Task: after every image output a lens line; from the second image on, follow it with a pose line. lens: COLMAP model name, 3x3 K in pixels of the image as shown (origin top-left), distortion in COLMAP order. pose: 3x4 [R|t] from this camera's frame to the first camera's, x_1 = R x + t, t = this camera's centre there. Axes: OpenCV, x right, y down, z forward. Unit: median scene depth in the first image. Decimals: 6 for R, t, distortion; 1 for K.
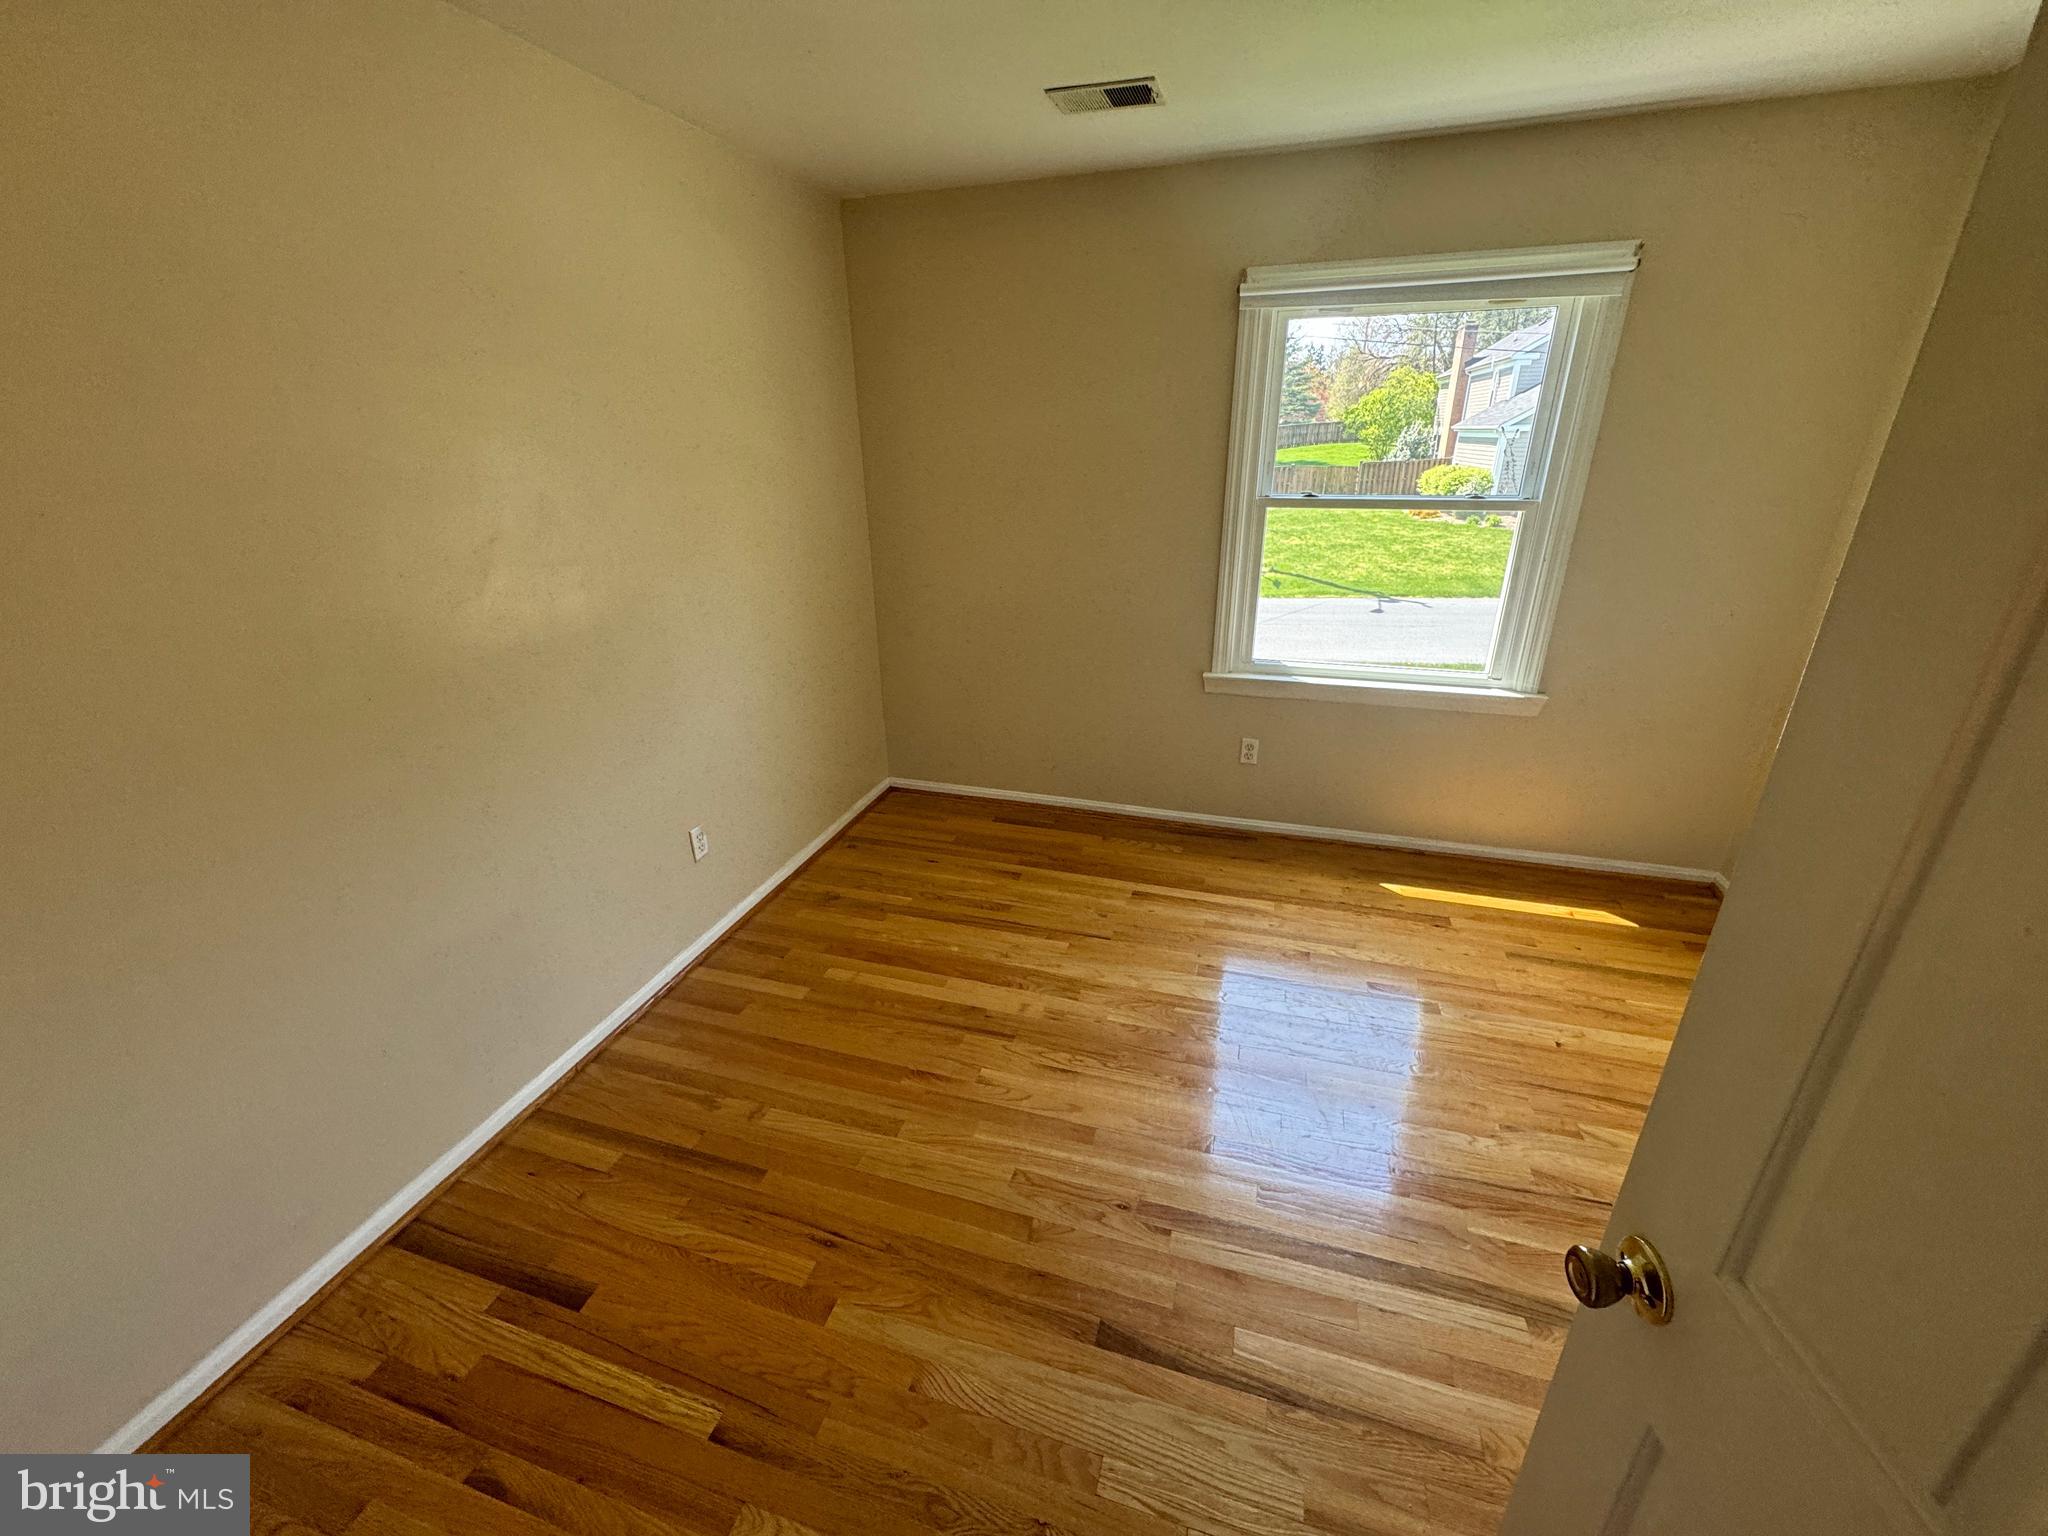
lens RADIAL K [[819.0, 0, 1018.6], [0, 819.0, 768.3], [0, 0, 1]] dist [-0.001812, 0.000108]
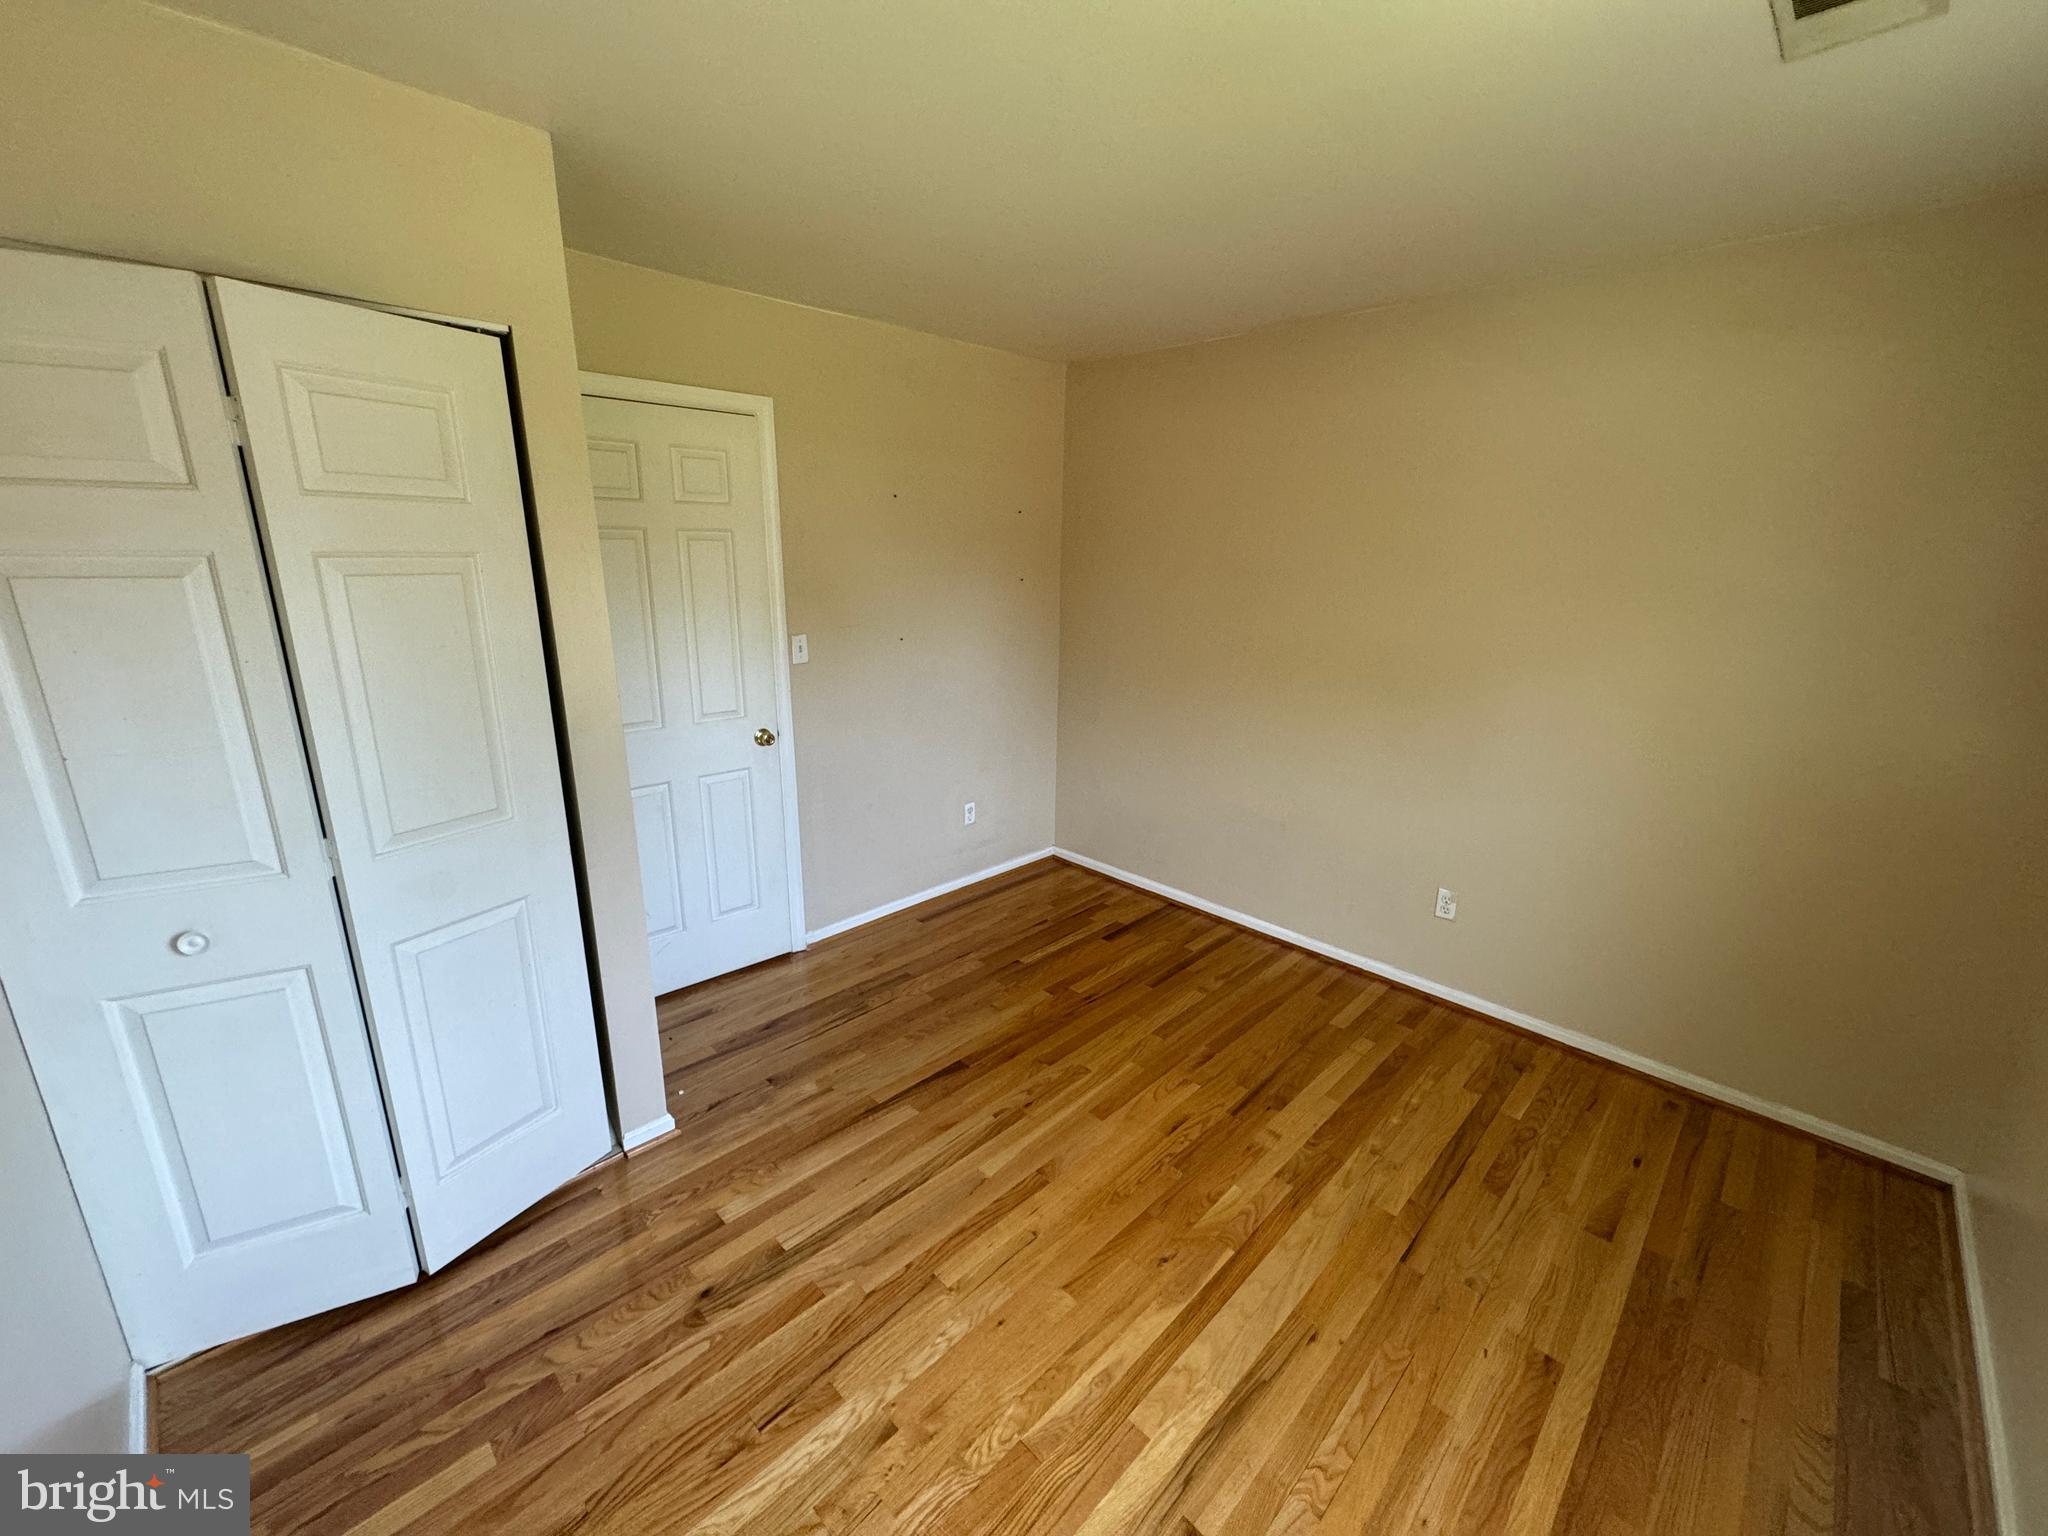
lens RADIAL K [[819.0, 0, 1018.8], [0, 819.0, 773.3], [0, 0, 1]] dist [-0.001812, 0.000108]
pose [[-0.471579, 0.242377, -0.847860, 1.036530], [-0.342677, 0.835548, 0.429454, -0.444378], [0.812518, 0.493064, -0.310970, 1.032069]]
